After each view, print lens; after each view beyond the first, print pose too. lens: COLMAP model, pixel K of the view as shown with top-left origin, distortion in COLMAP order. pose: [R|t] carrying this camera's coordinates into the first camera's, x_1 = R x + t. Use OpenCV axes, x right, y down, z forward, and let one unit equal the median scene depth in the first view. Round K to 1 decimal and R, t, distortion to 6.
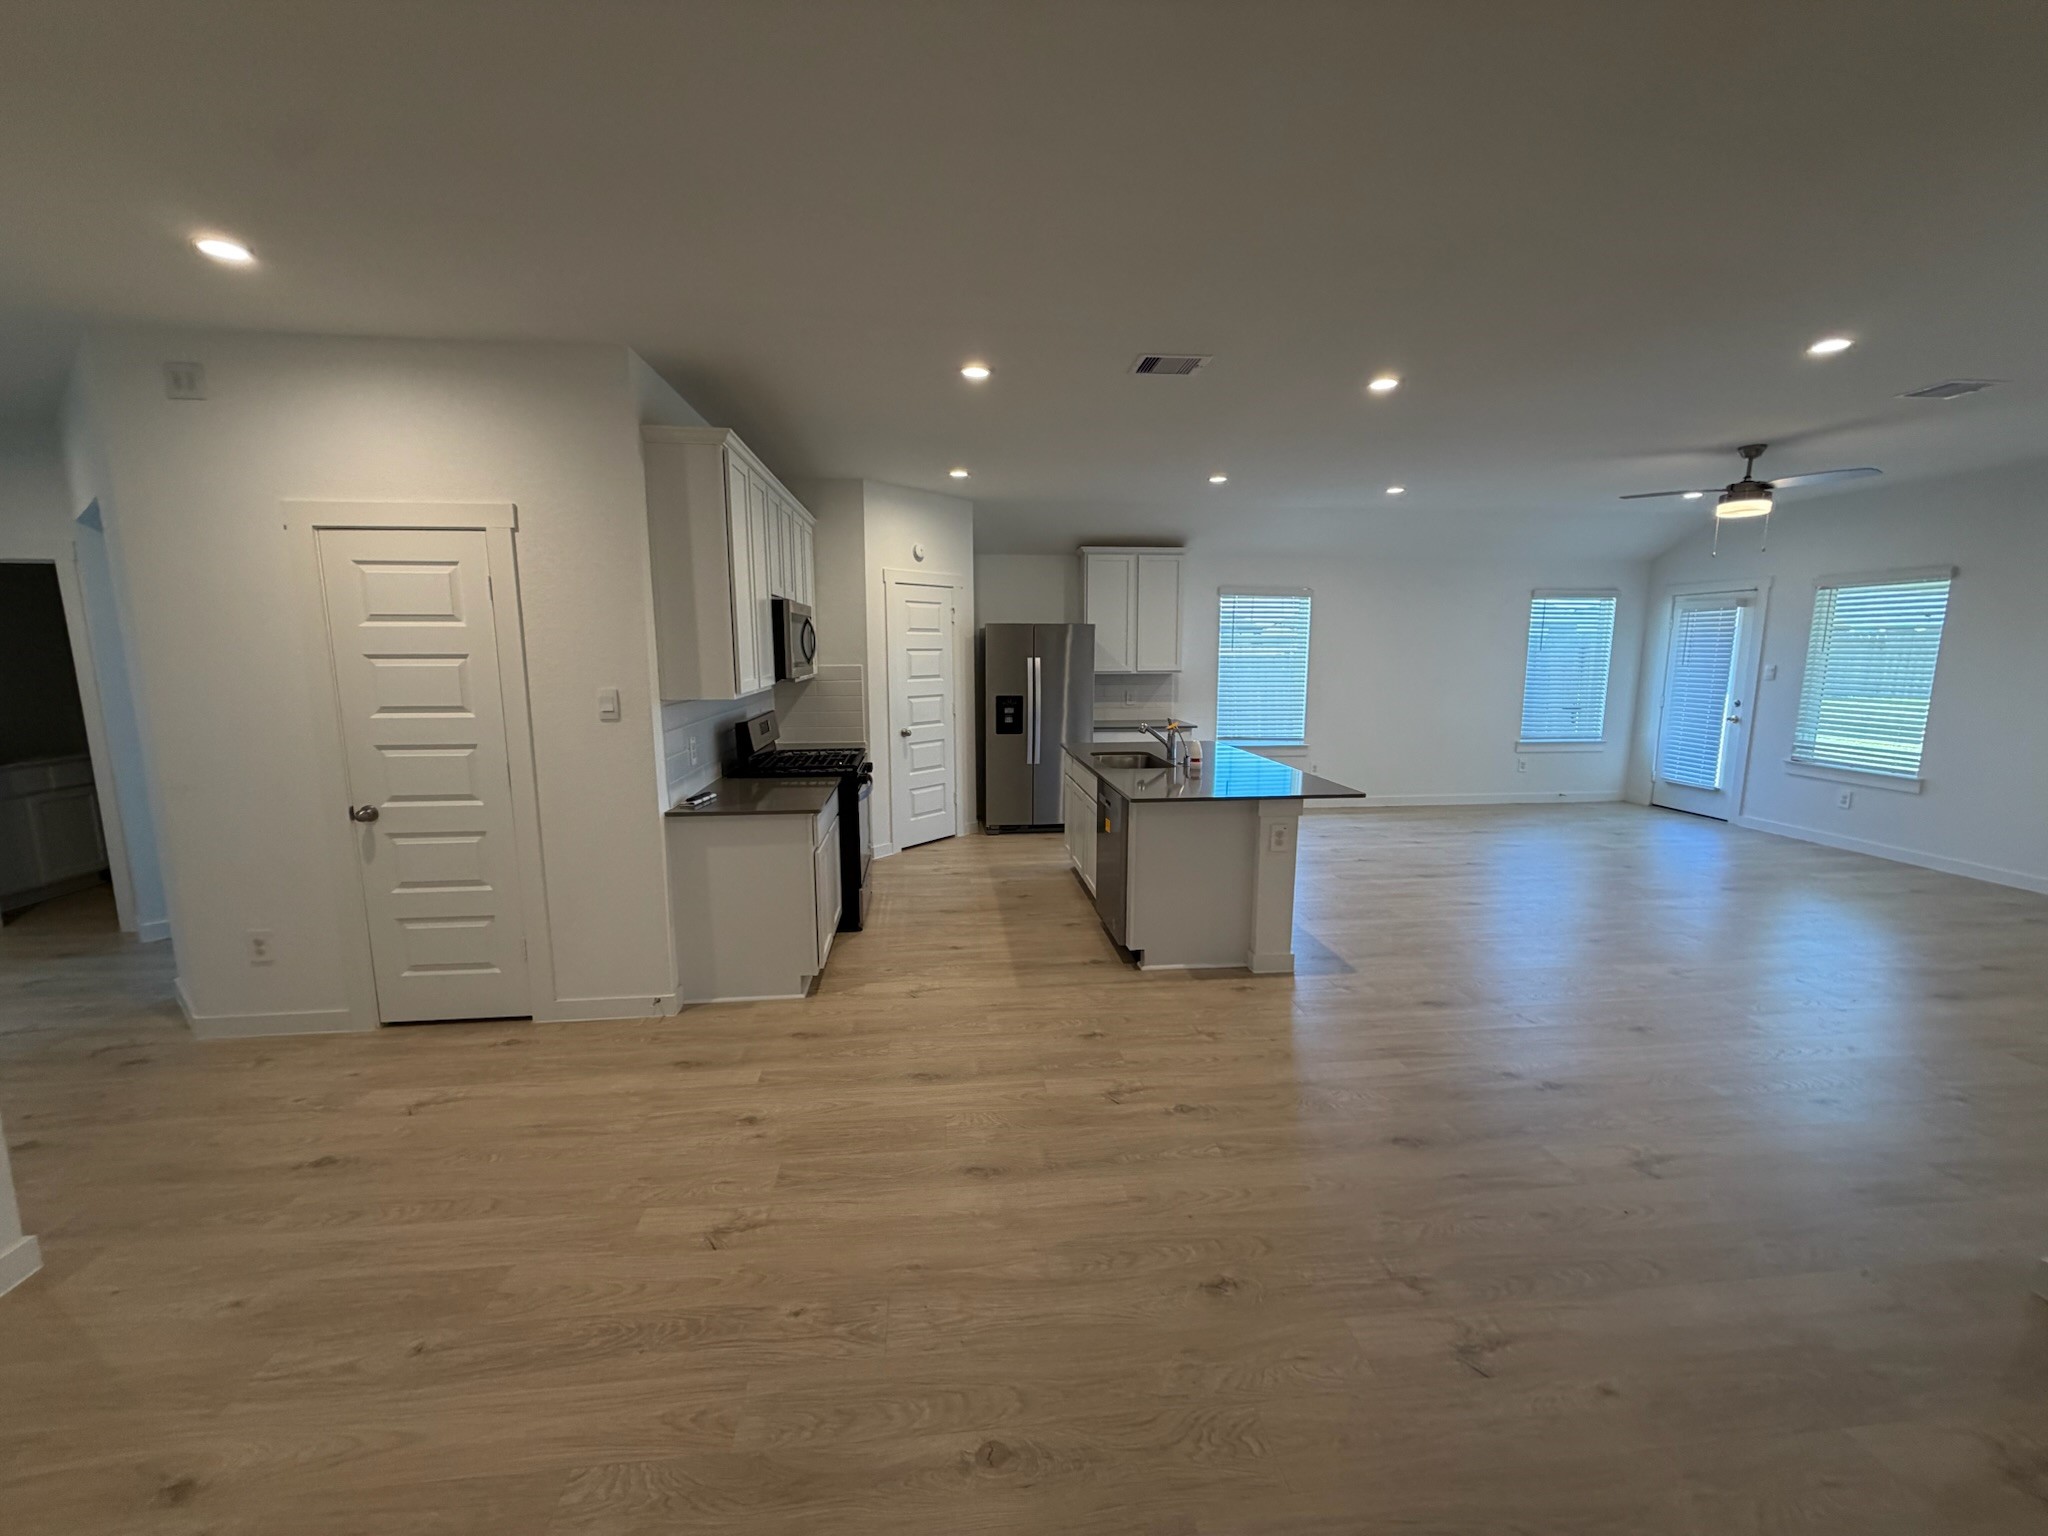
lens RADIAL K [[815.2, 0, 1017.6], [0, 815.2, 769.5], [0, 0, 1]] dist [-0.001337, 0.000238]
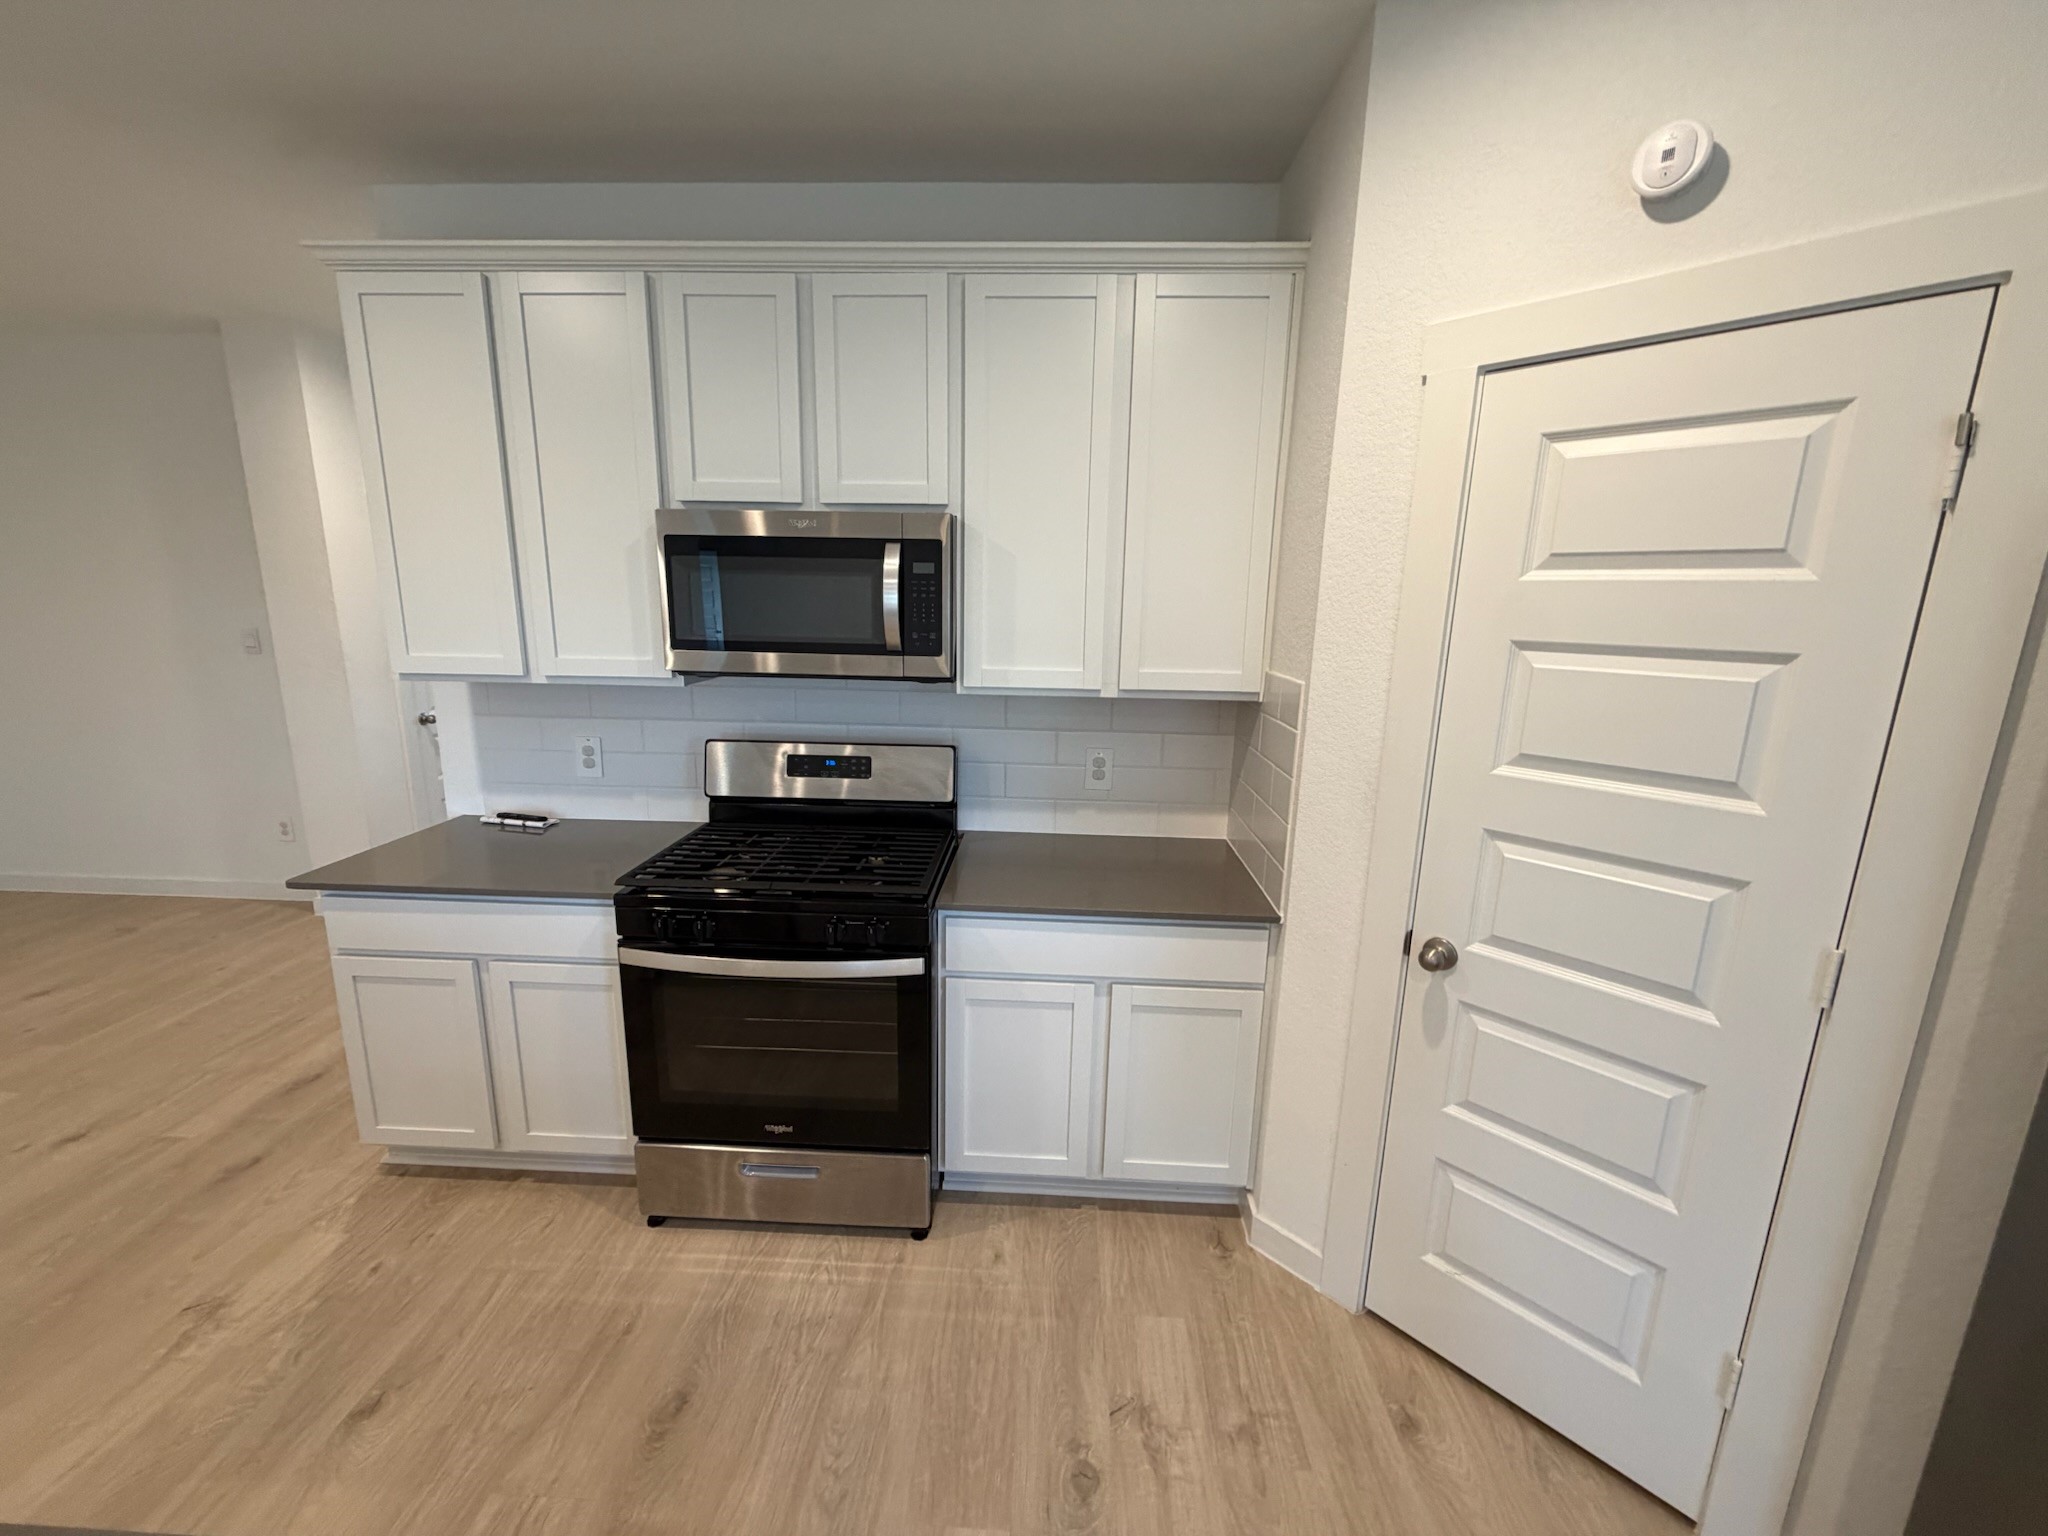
lens RADIAL K [[815.2, 0, 1017.6], [0, 815.2, 769.5], [0, 0, 1]] dist [-0.001337, 0.000238]
pose [[-0.146242, 0.200054, -0.968809, 0.134481], [-0.169407, 0.959807, 0.223767, -0.146343], [0.974636, 0.196847, -0.106474, 0.925907]]
